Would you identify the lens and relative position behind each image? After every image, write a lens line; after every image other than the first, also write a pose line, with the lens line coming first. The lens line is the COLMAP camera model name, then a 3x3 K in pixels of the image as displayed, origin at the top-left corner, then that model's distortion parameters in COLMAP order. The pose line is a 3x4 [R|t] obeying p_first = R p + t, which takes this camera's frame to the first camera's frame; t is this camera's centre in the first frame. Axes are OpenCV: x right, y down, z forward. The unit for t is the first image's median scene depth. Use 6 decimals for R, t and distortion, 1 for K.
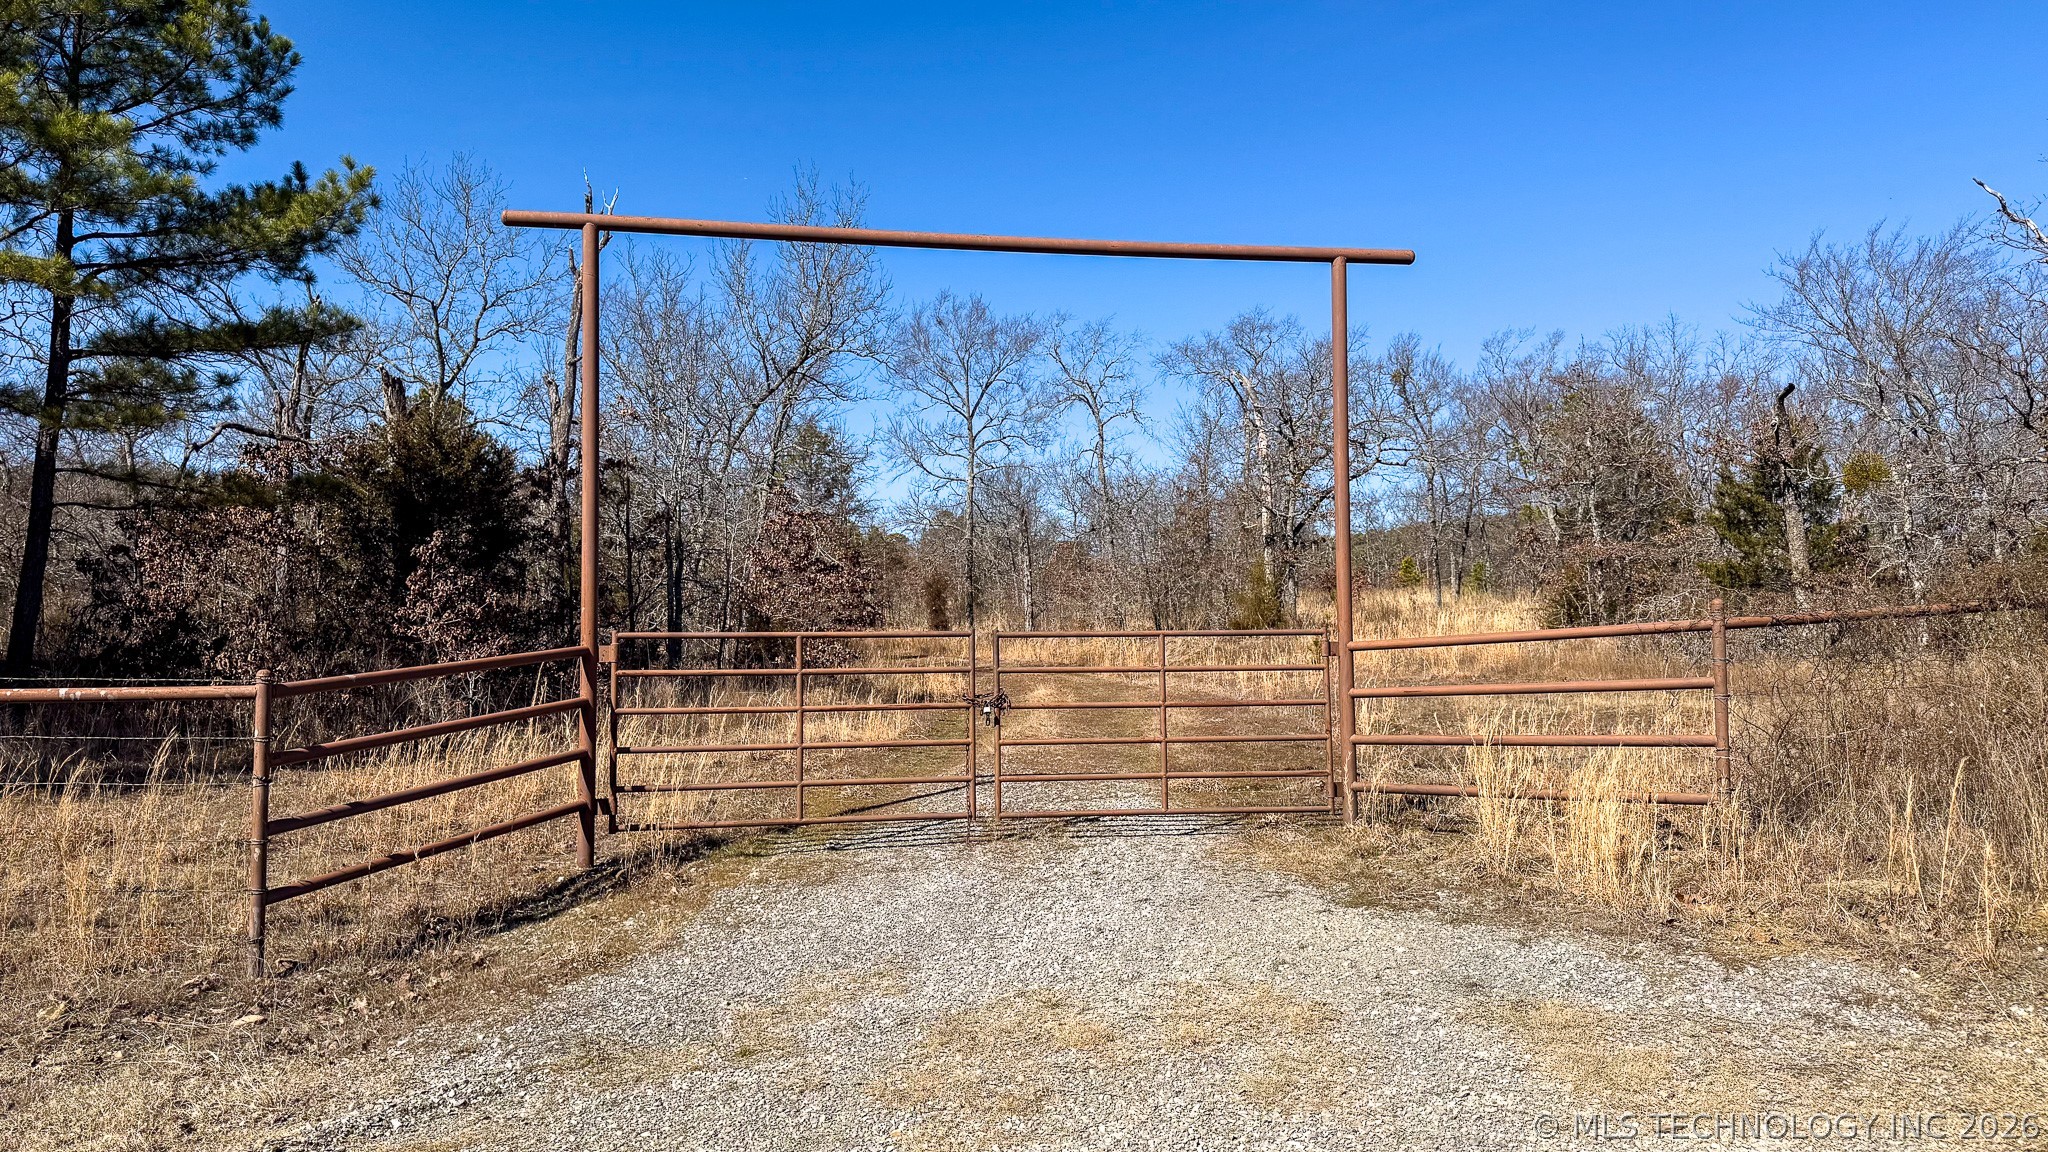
lens RADIAL K [[1456.4, 0, 1024.1], [0, 1456.4, 573.9], [0, 0, 1]] dist [0.055153, -0.000240]
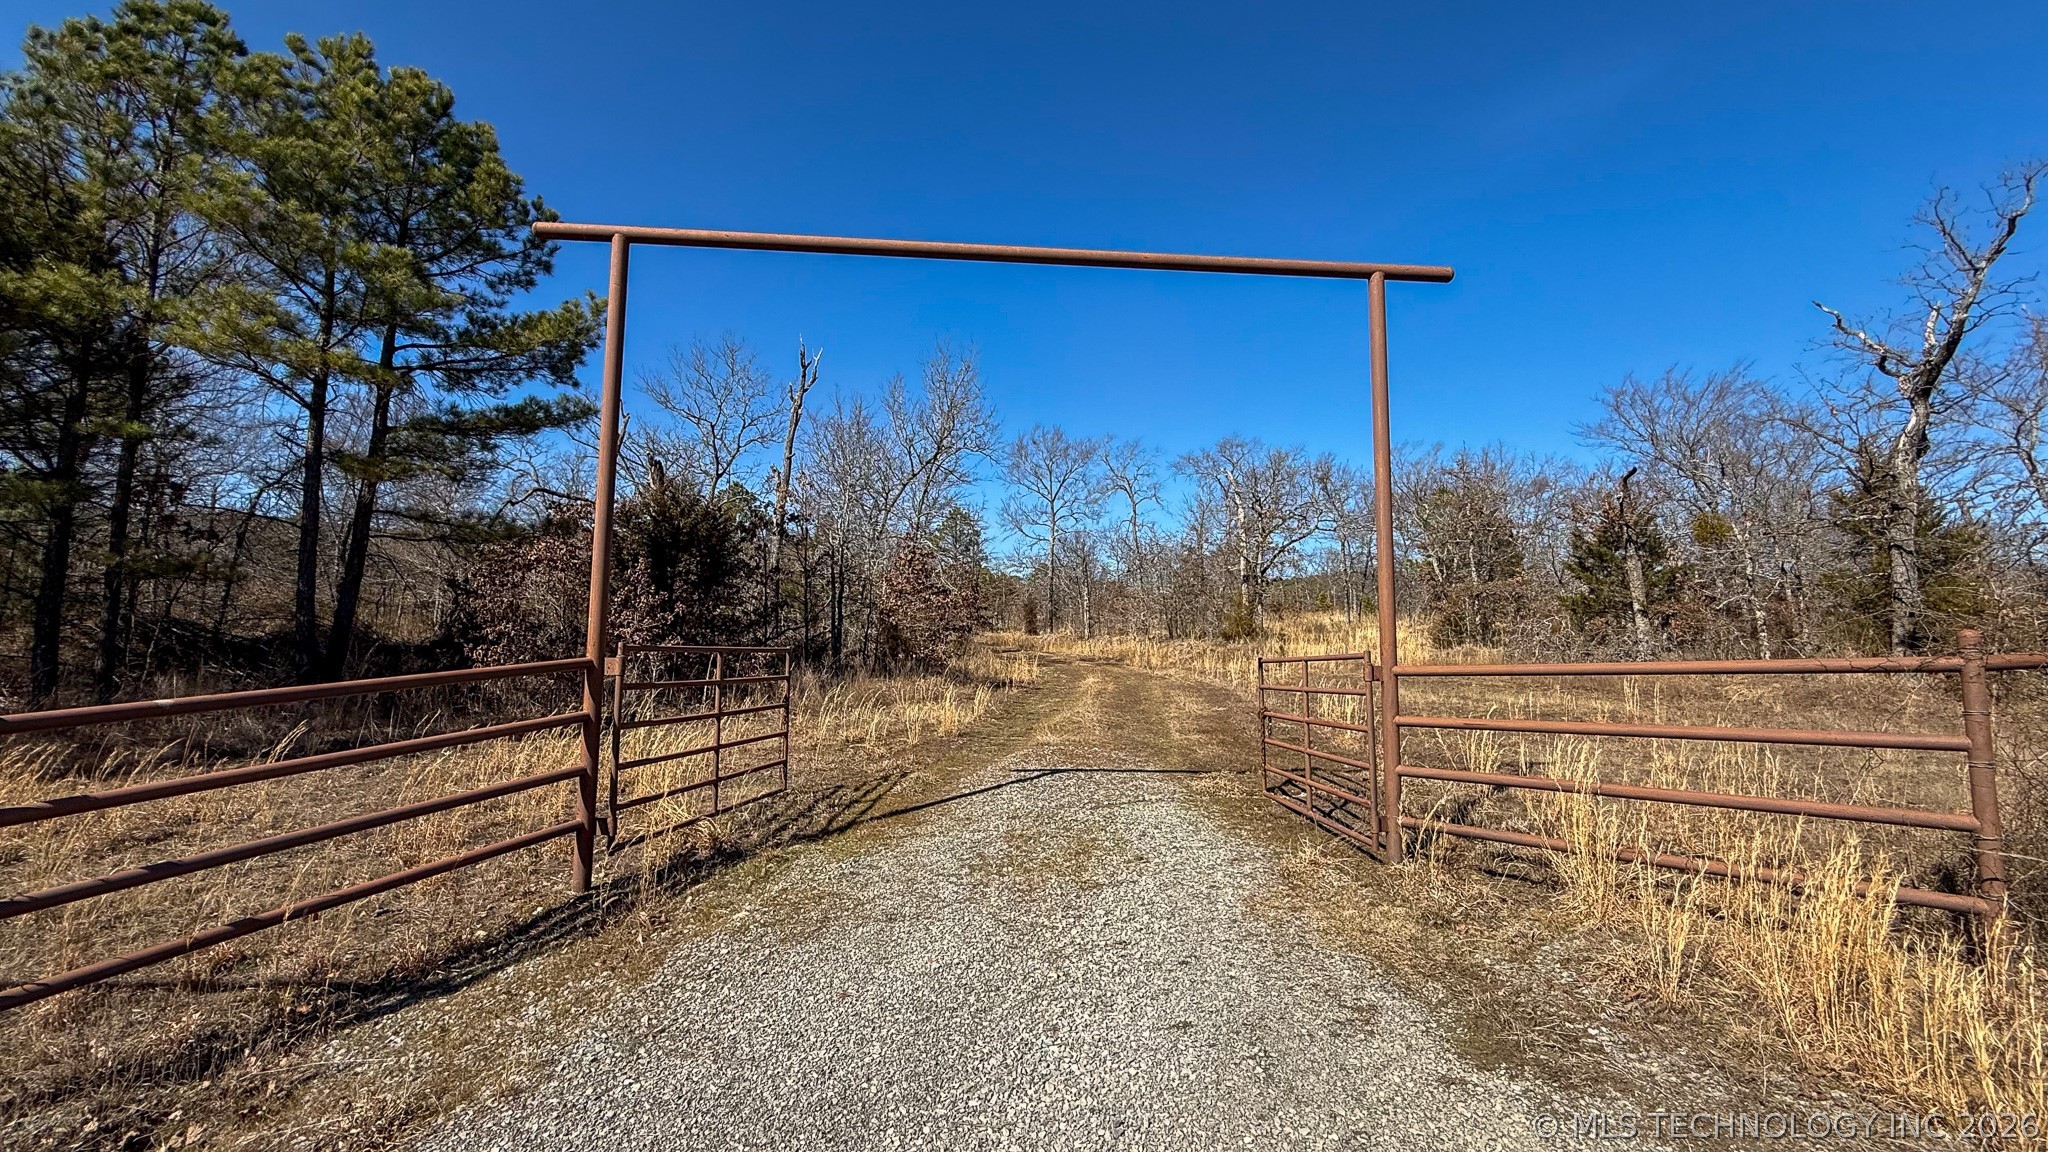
lens RADIAL K [[841.0, 0, 1016.4], [0, 841.0, 572.5], [0, 0, 1]] dist [-0.011206, 0.000172]
pose [[0.996164, 0.010419, -0.086879, 0.009462], [-0.013236, 0.999403, -0.031914, 0.002337], [0.086495, 0.032942, 0.995708, 0.161342]]
